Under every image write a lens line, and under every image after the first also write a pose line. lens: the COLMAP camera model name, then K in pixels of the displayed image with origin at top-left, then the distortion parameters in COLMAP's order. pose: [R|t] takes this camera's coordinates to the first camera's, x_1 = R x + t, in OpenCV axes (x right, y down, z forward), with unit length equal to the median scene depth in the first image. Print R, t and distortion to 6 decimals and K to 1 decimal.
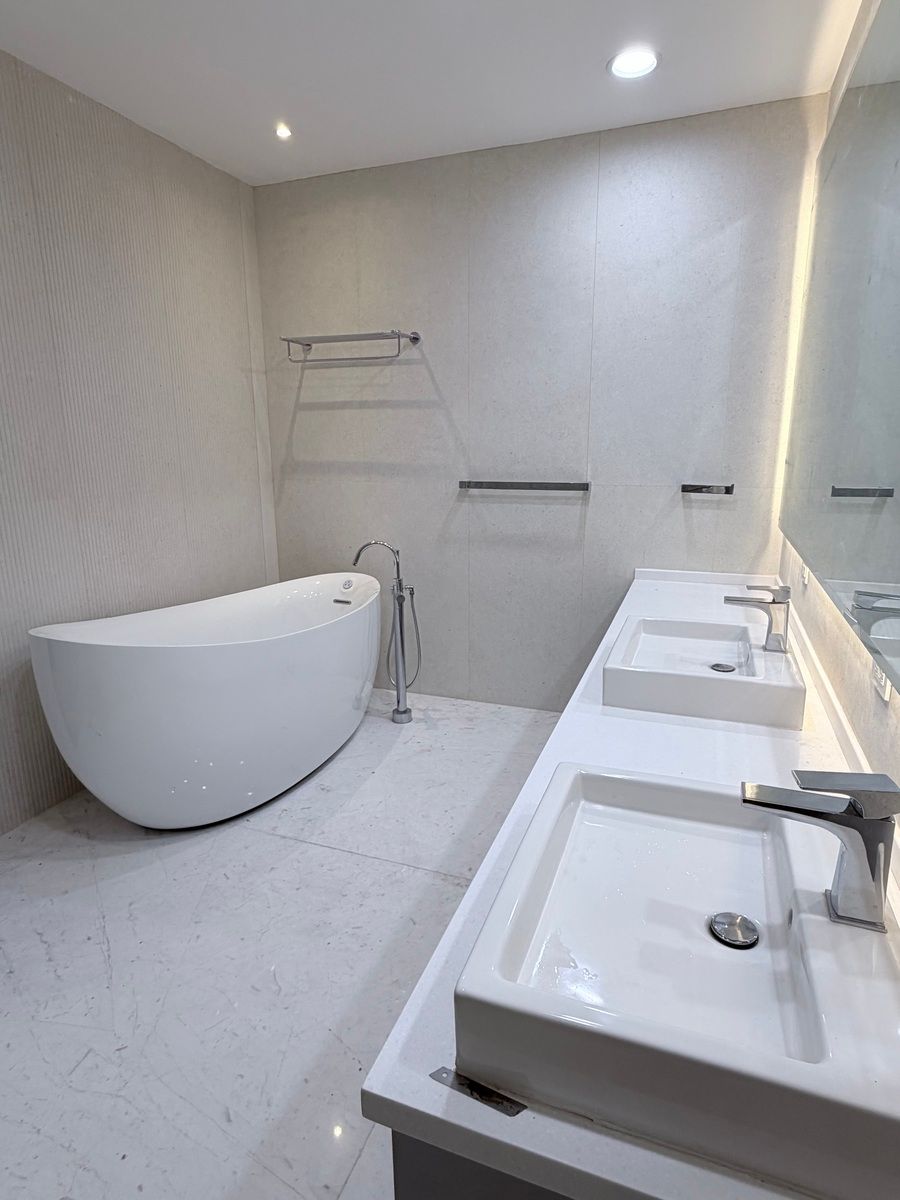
lens RADIAL K [[664.0, 0, 452.3], [0, 664.0, 601.6], [0, 0, 1]] dist [-0.002559, 0.000989]
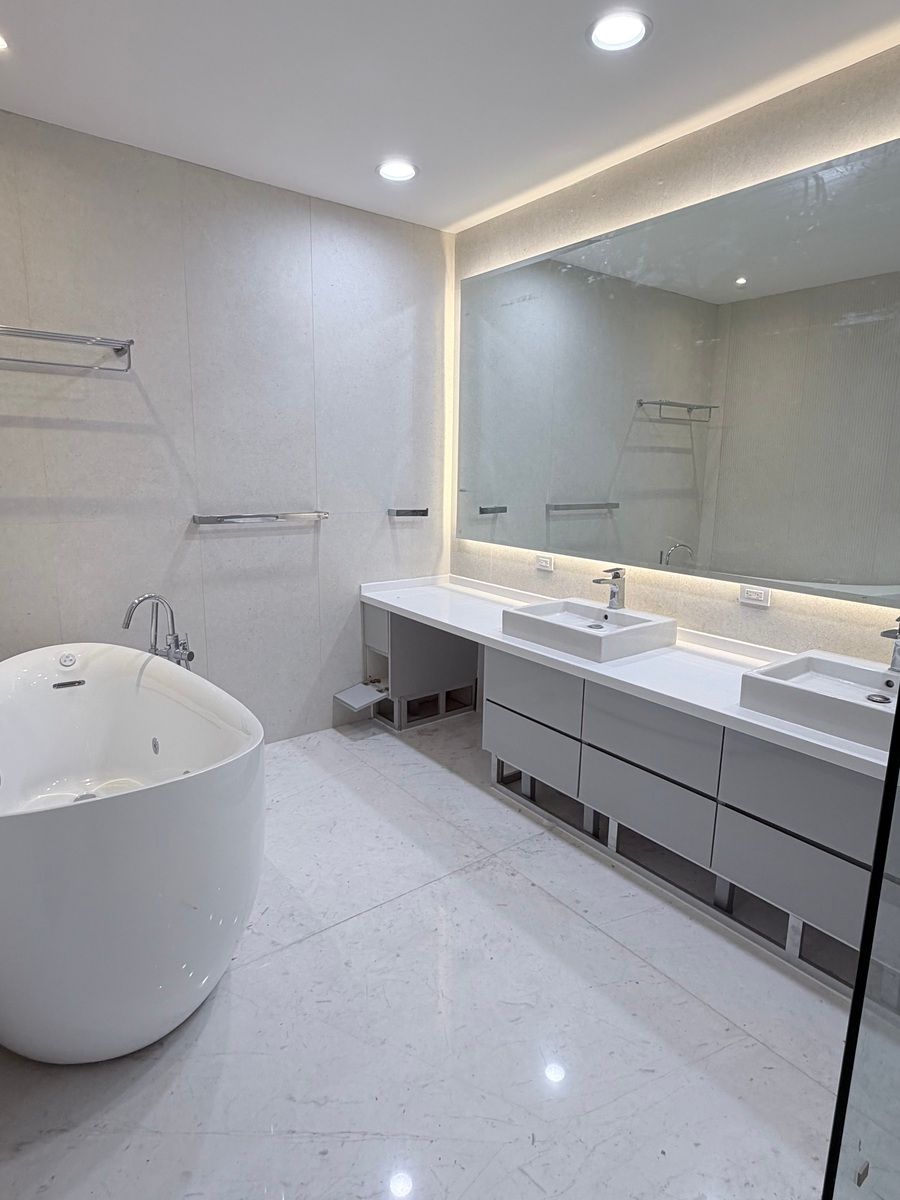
lens RADIAL K [[664.0, 0, 448.8], [0, 664.0, 599.5], [0, 0, 1]] dist [-0.002559, 0.000989]
pose [[0.536399, -0.151954, 0.830172, -0.582757], [0.182298, 0.981297, 0.061828, -0.066049], [-0.824041, 0.118175, 0.554068, 0.240348]]
